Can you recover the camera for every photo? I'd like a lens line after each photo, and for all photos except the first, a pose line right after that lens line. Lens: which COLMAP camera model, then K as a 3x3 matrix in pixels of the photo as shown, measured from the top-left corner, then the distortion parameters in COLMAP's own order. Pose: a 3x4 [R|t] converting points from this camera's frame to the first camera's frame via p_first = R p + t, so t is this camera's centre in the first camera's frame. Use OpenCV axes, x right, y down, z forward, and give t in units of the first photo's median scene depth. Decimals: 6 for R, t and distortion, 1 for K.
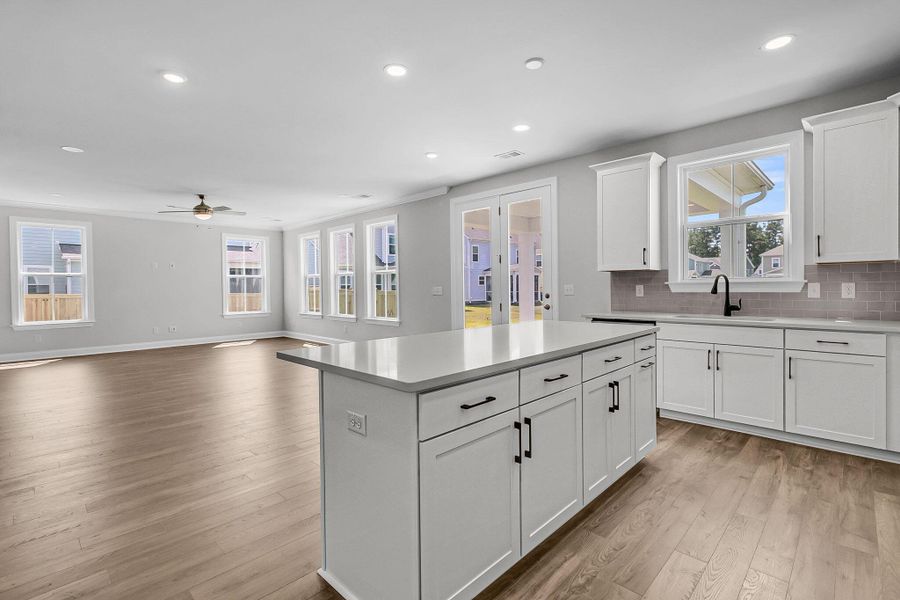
lens RADIAL K [[417.1, 0, 455.9], [0, 417.1, 291.3], [0, 0, 1]] dist [0.004307, -0.000140]
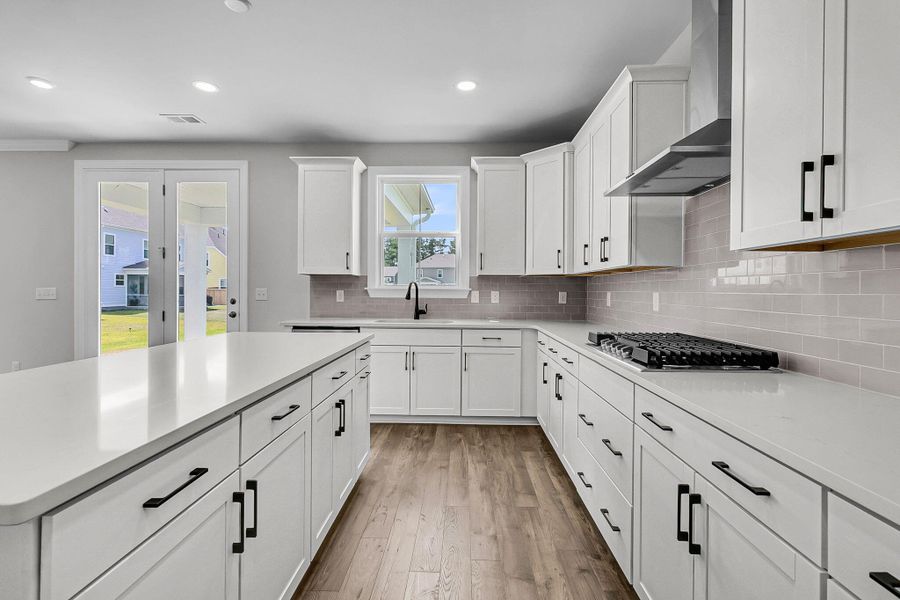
lens RADIAL K [[417.1, 0, 455.9], [0, 417.1, 291.3], [0, 0, 1]] dist [0.004307, -0.000140]
pose [[0.736790, 0.014139, 0.675974, -0.027156], [-0.007948, 0.999893, -0.012250, -0.003158], [-0.676075, 0.003653, 0.736824, 0.129818]]
